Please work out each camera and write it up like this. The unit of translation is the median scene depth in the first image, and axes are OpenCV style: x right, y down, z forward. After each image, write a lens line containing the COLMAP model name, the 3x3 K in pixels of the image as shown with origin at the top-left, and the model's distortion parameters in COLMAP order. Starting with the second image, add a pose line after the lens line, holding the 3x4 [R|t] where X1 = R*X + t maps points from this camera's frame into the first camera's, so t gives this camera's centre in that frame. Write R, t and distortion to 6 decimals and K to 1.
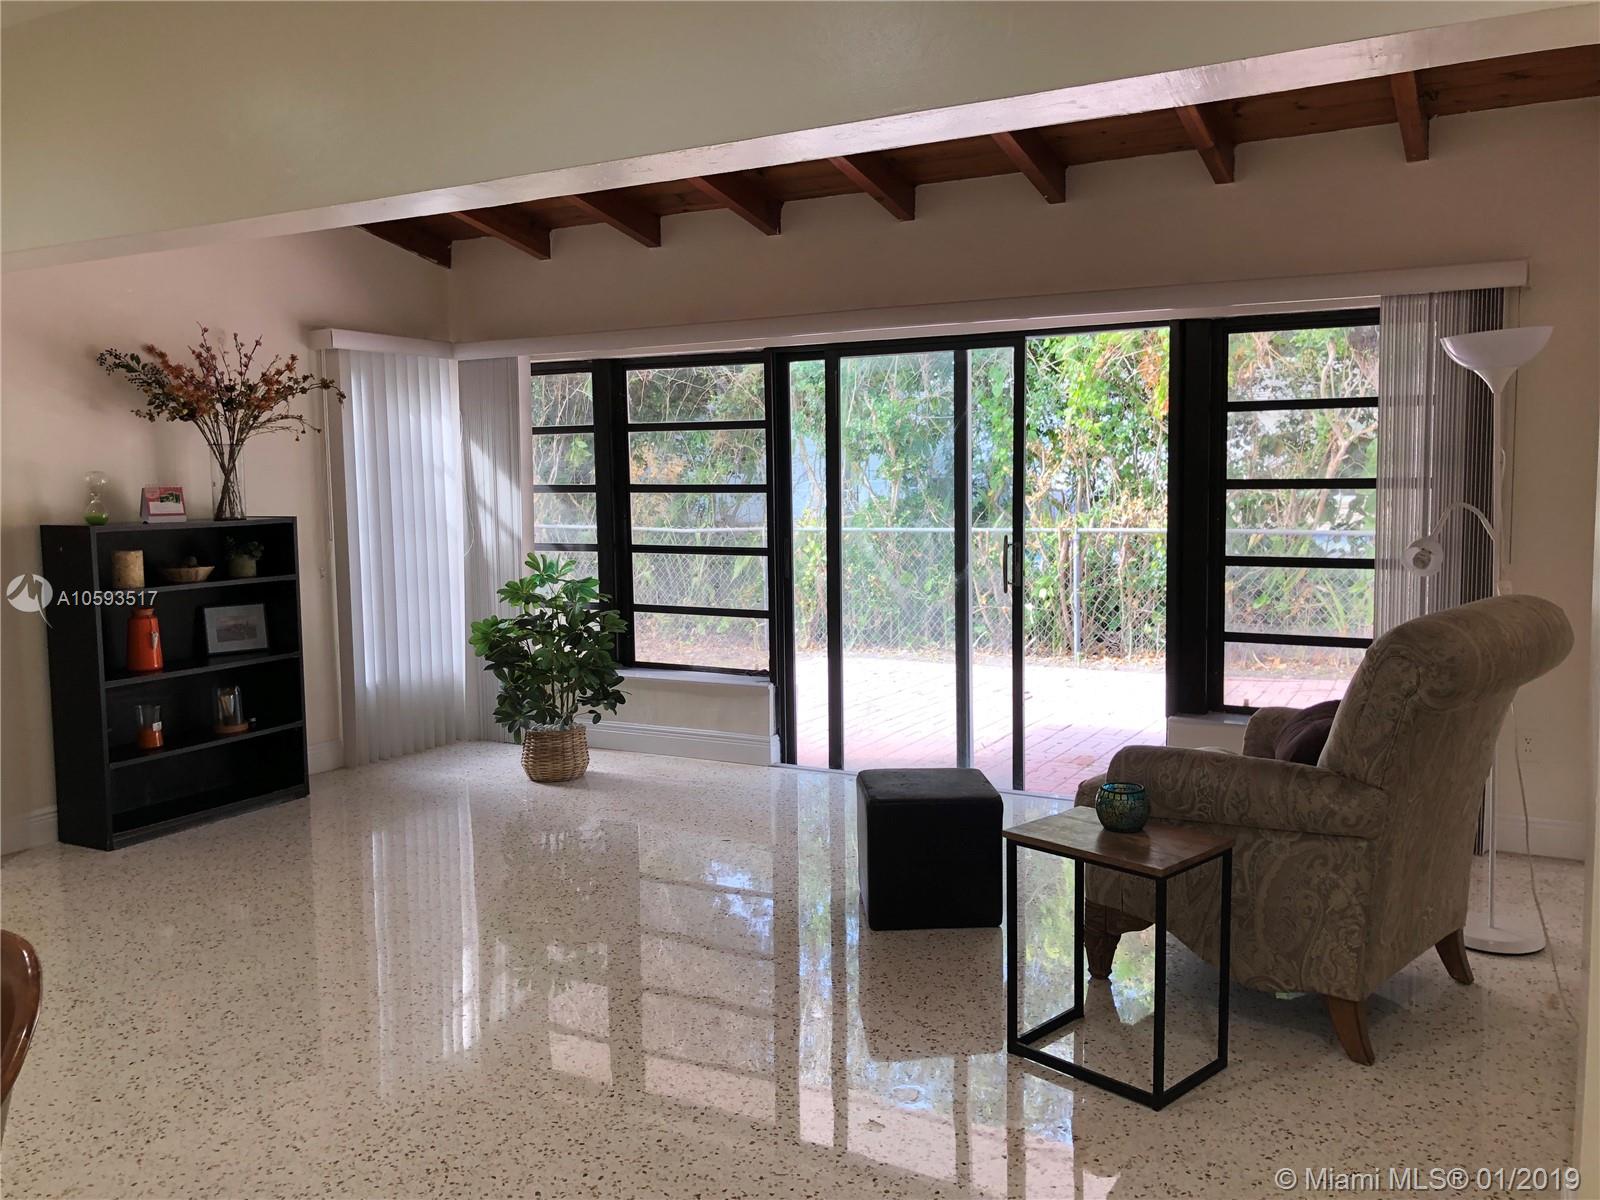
lens RADIAL K [[1314.0, 0, 806.9], [0, 1314.0, 591.9], [0, 0, 1]] dist [0.027265, 0.006496]
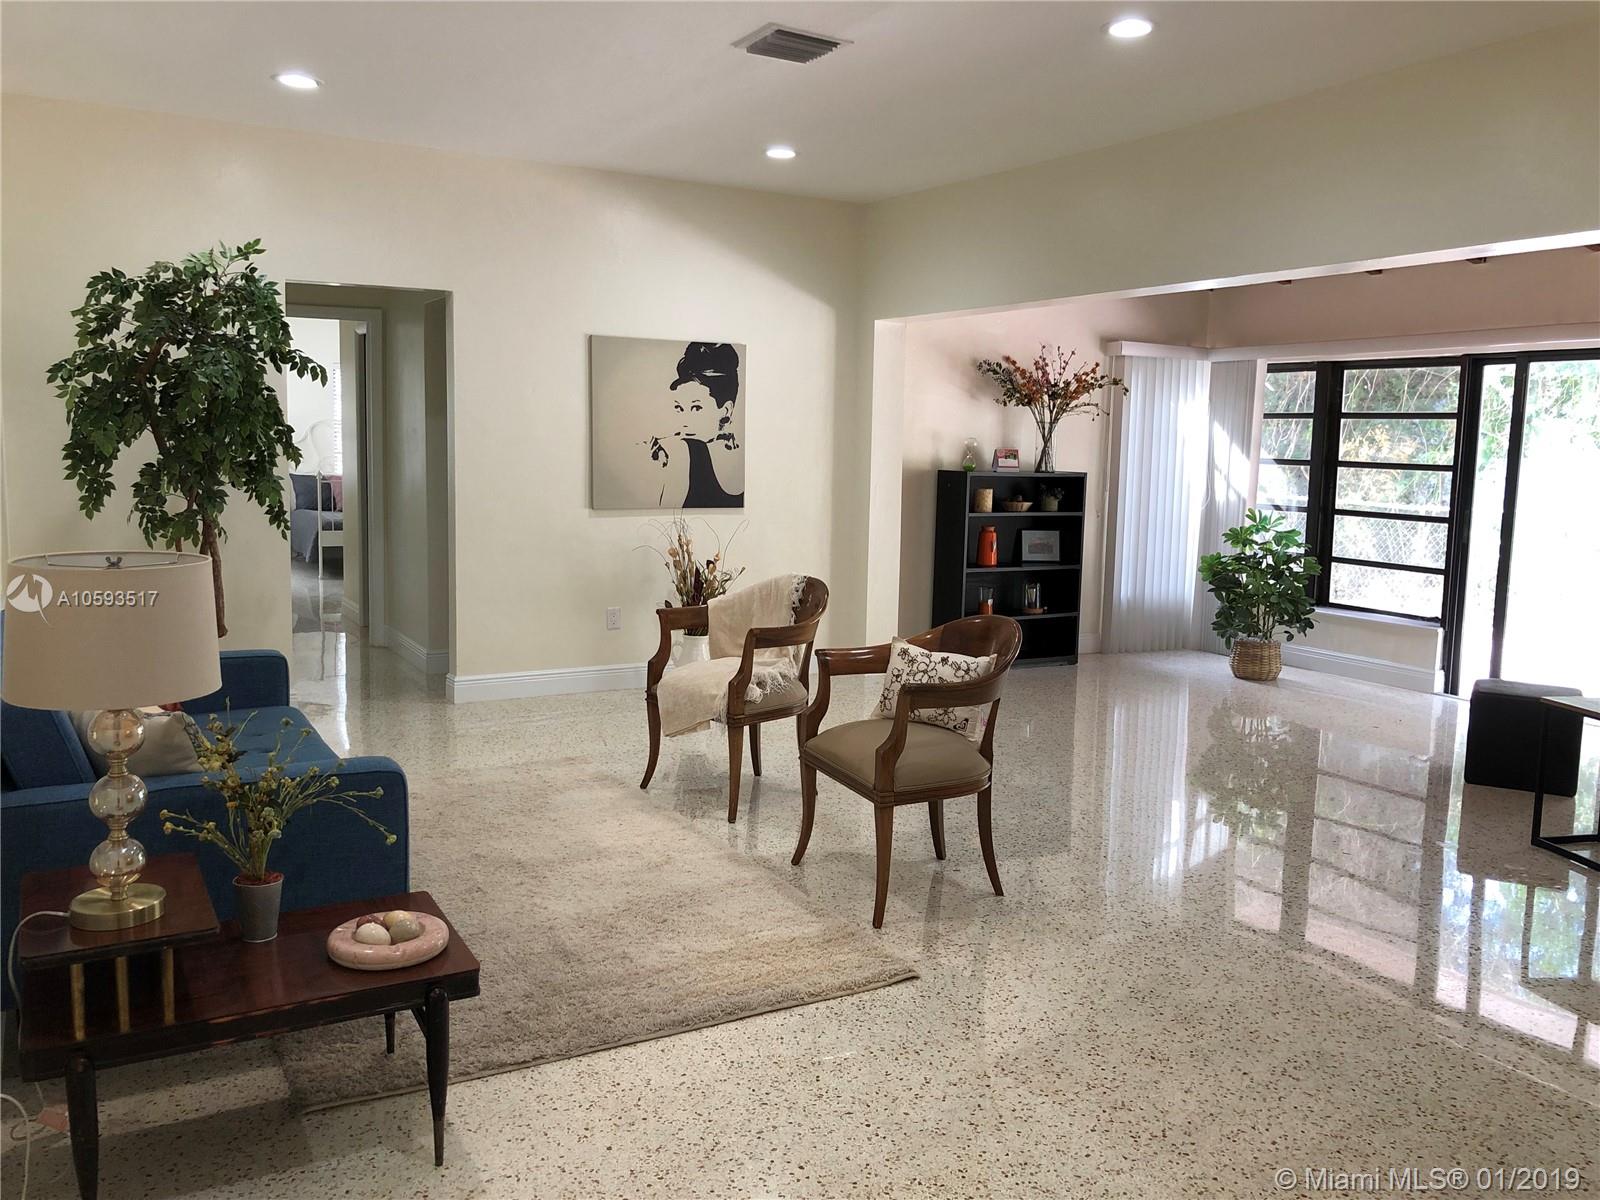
lens RADIAL K [[1345.0, 0, 800.4], [0, 1345.0, 576.3], [0, 0, 1]] dist [0.081271, -0.283881]
pose [[0.849117, 0.088632, -0.520716, 0.123526], [-0.085118, 0.995897, 0.030714, 0.036151], [0.521302, 0.018243, 0.853177, -0.410280]]
